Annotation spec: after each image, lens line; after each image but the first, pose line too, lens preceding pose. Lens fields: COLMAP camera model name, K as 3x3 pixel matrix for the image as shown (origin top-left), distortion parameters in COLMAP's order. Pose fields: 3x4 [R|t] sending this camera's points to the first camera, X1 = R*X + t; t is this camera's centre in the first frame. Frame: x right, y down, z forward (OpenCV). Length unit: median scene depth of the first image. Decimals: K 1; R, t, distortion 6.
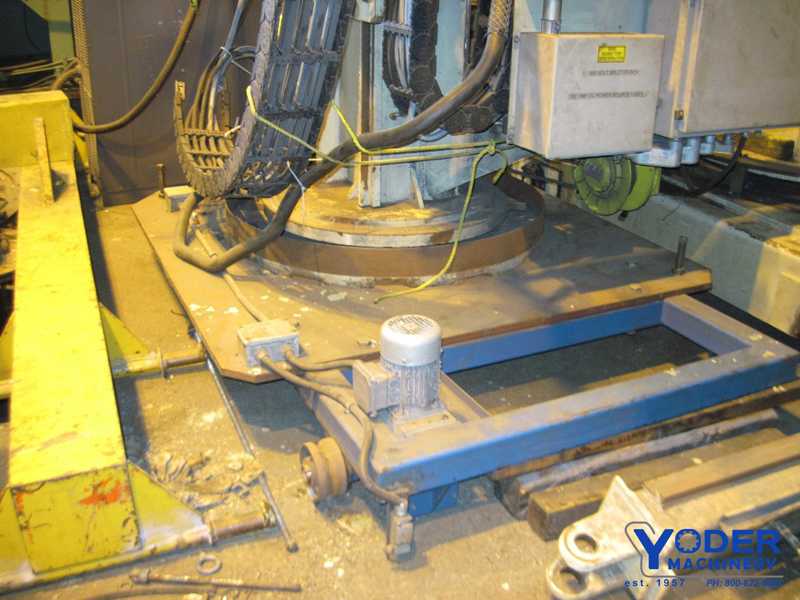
lens RADIAL K [[823.5, 0, 400.0], [0, 823.5, 300.0], [0, 0, 1]] dist [-0.082546, -0.010949]
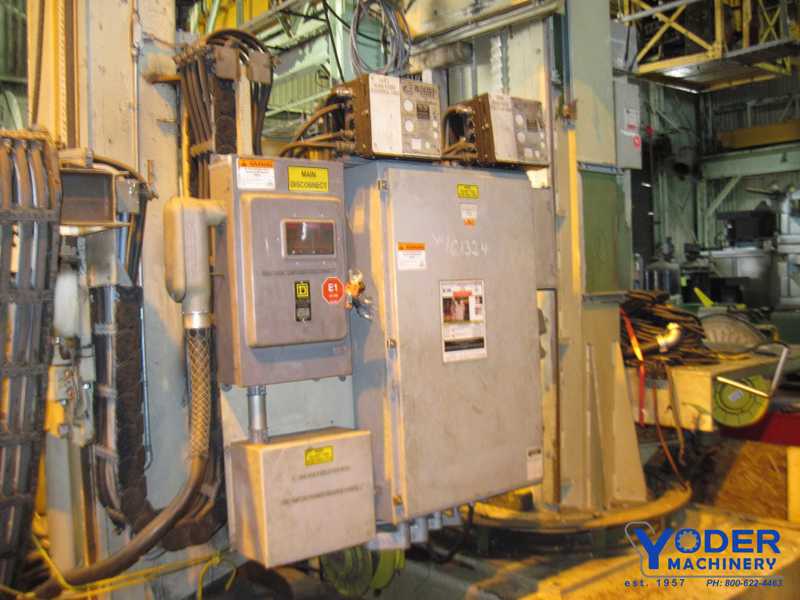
lens RADIAL K [[823.5, 0, 400.0], [0, 823.5, 300.0], [0, 0, 1]] dist [-0.082546, -0.010949]
pose [[0.972708, -0.073702, 0.220015, 0.137640], [0.150477, 0.922150, -0.356366, -0.093134], [-0.176622, 0.379748, 0.908073, -0.037781]]
